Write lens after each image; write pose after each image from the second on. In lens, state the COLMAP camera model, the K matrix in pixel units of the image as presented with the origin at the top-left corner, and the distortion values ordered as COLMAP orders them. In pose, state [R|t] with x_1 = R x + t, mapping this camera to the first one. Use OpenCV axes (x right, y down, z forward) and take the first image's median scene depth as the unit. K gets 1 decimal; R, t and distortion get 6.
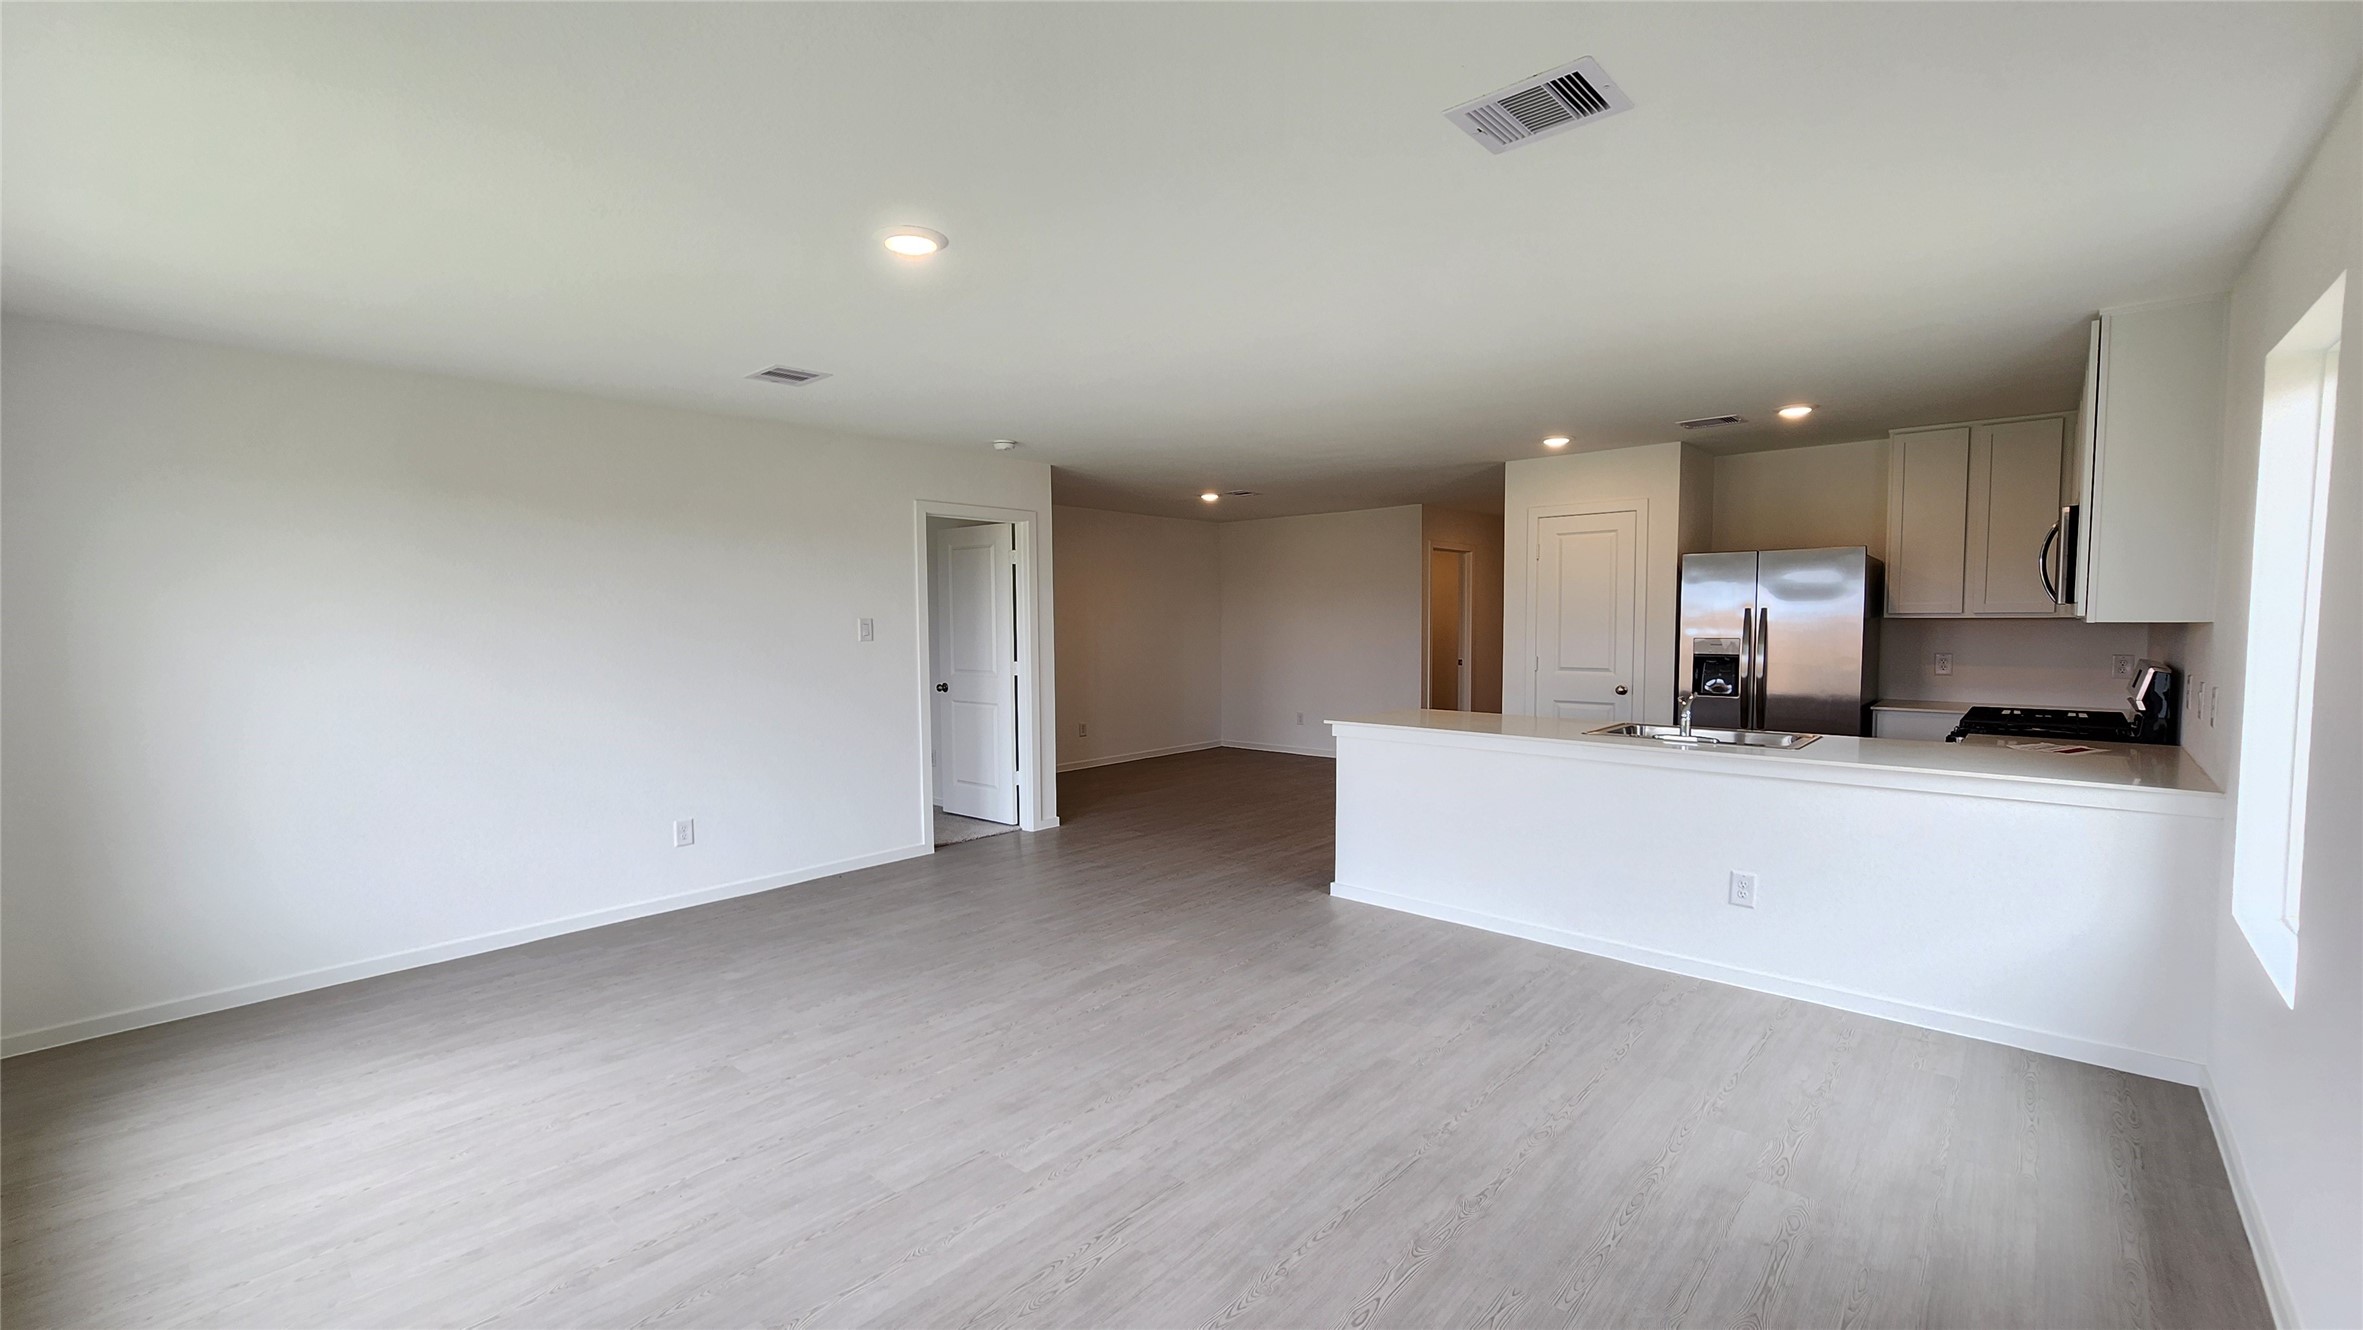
lens RADIAL K [[967.8, 0, 1196.8], [0, 967.8, 668.2], [0, 0, 1]] dist [-0.000545, -0.000902]
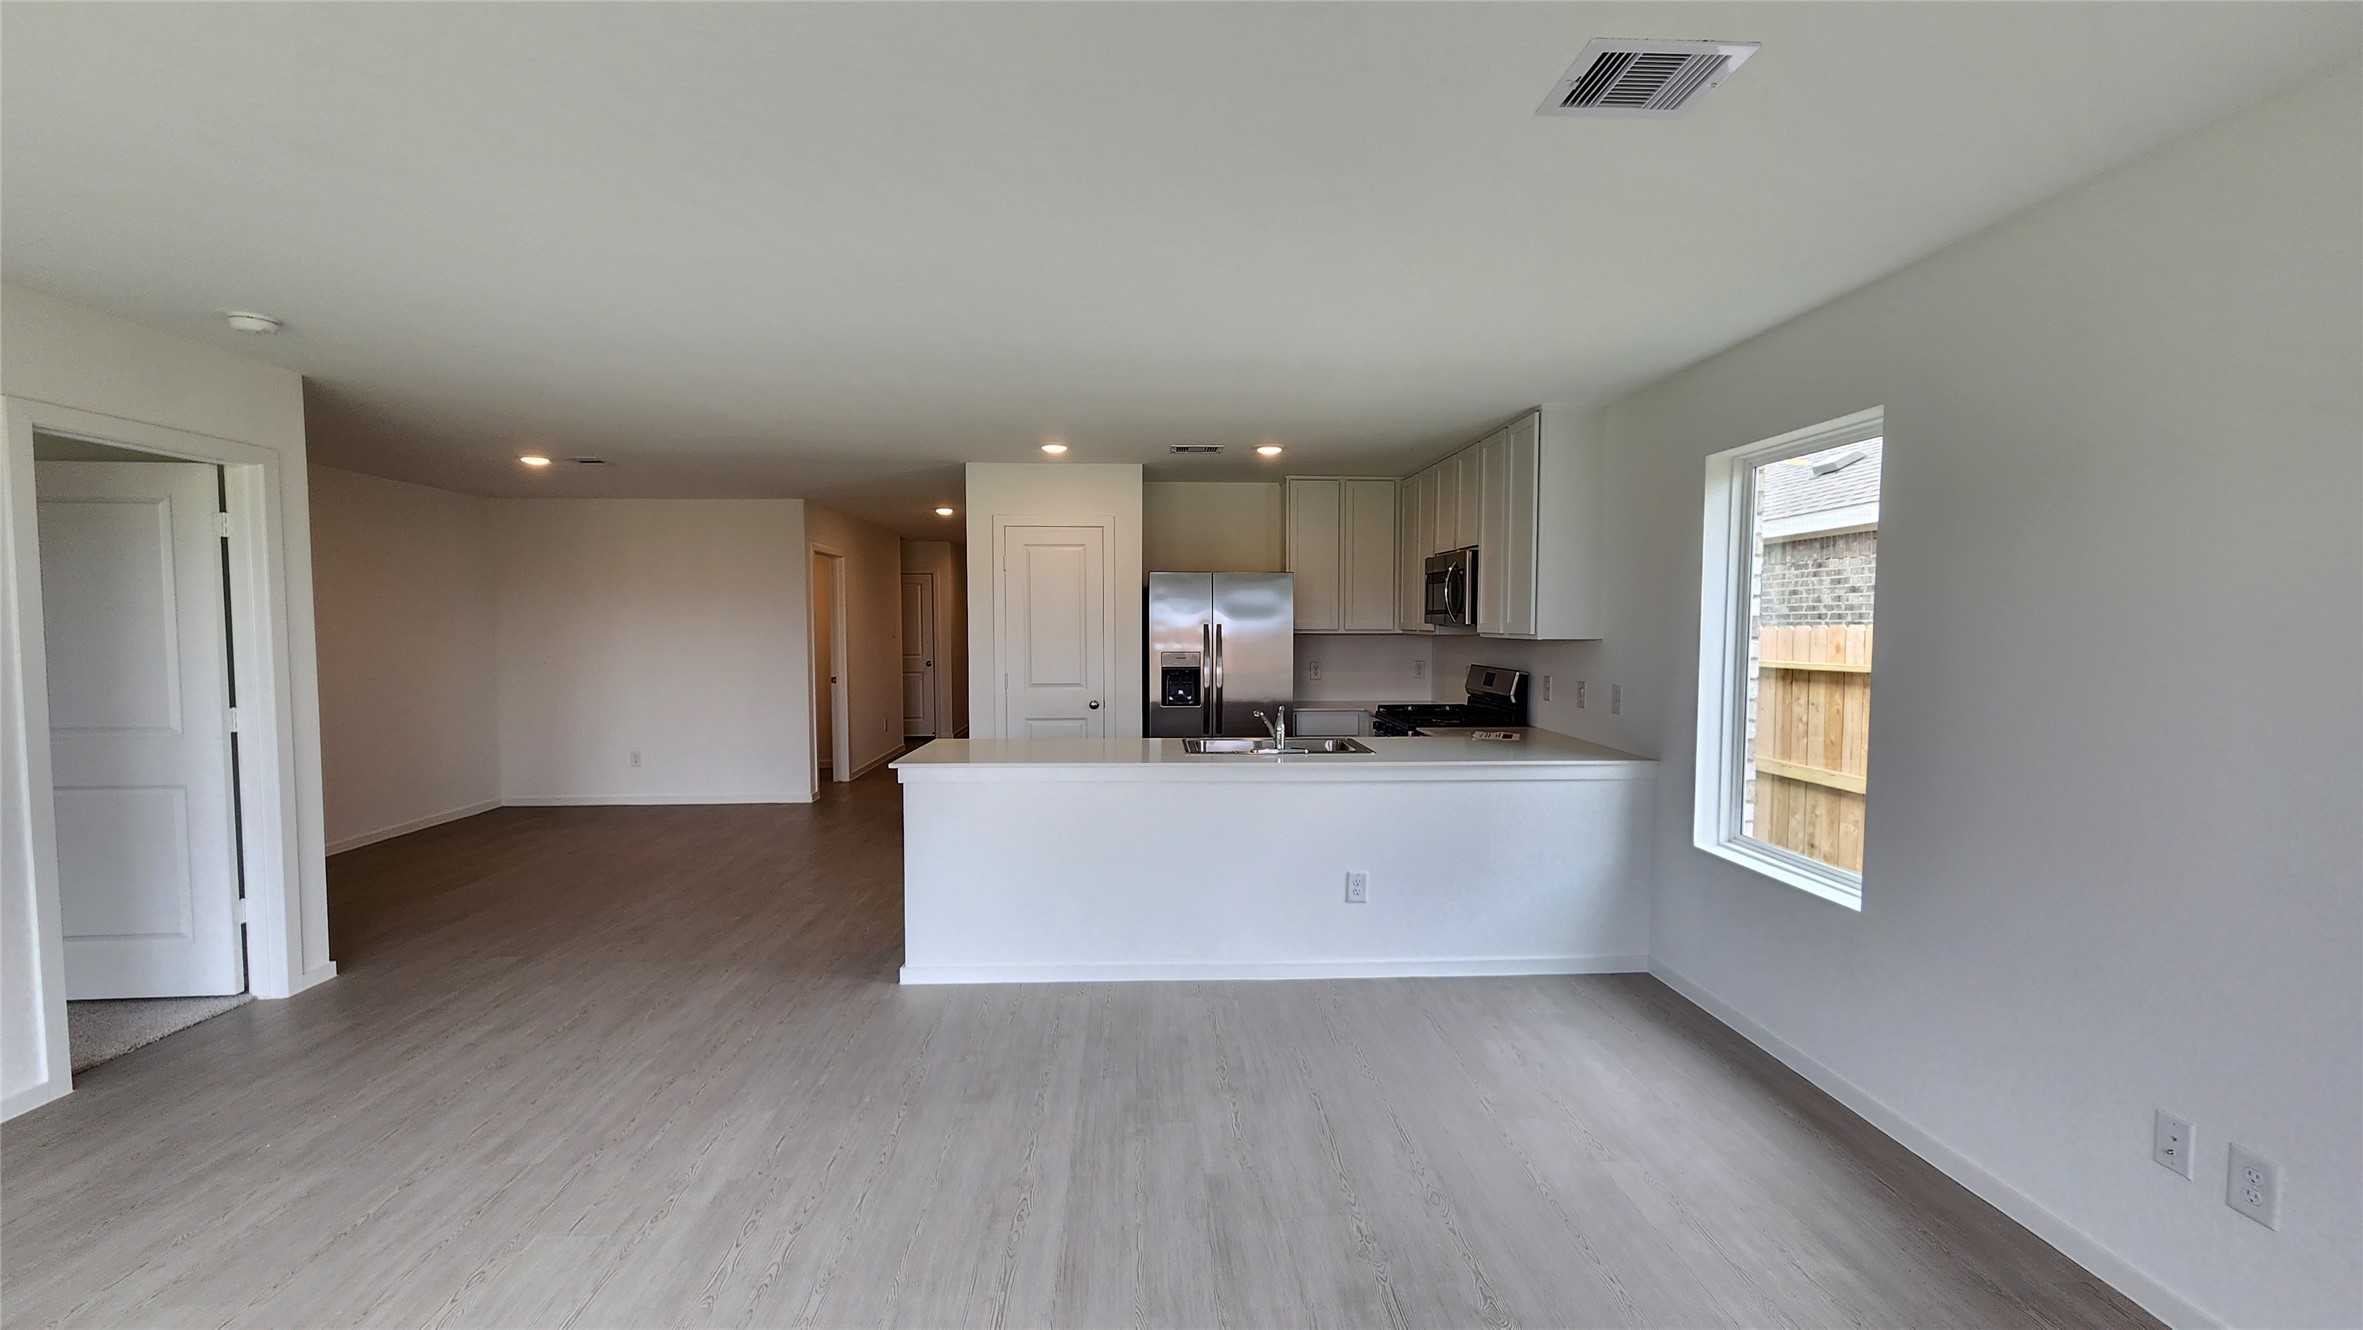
lens RADIAL K [[967.8, 0, 1182.7], [0, 967.8, 672.9], [0, 0, 1]] dist [-0.000545, -0.000902]
pose [[0.716986, -0.028226, 0.696516, -0.211196], [0.031660, 0.999467, 0.007913, -0.016645], [-0.696368, 0.016378, 0.717498, 0.233936]]
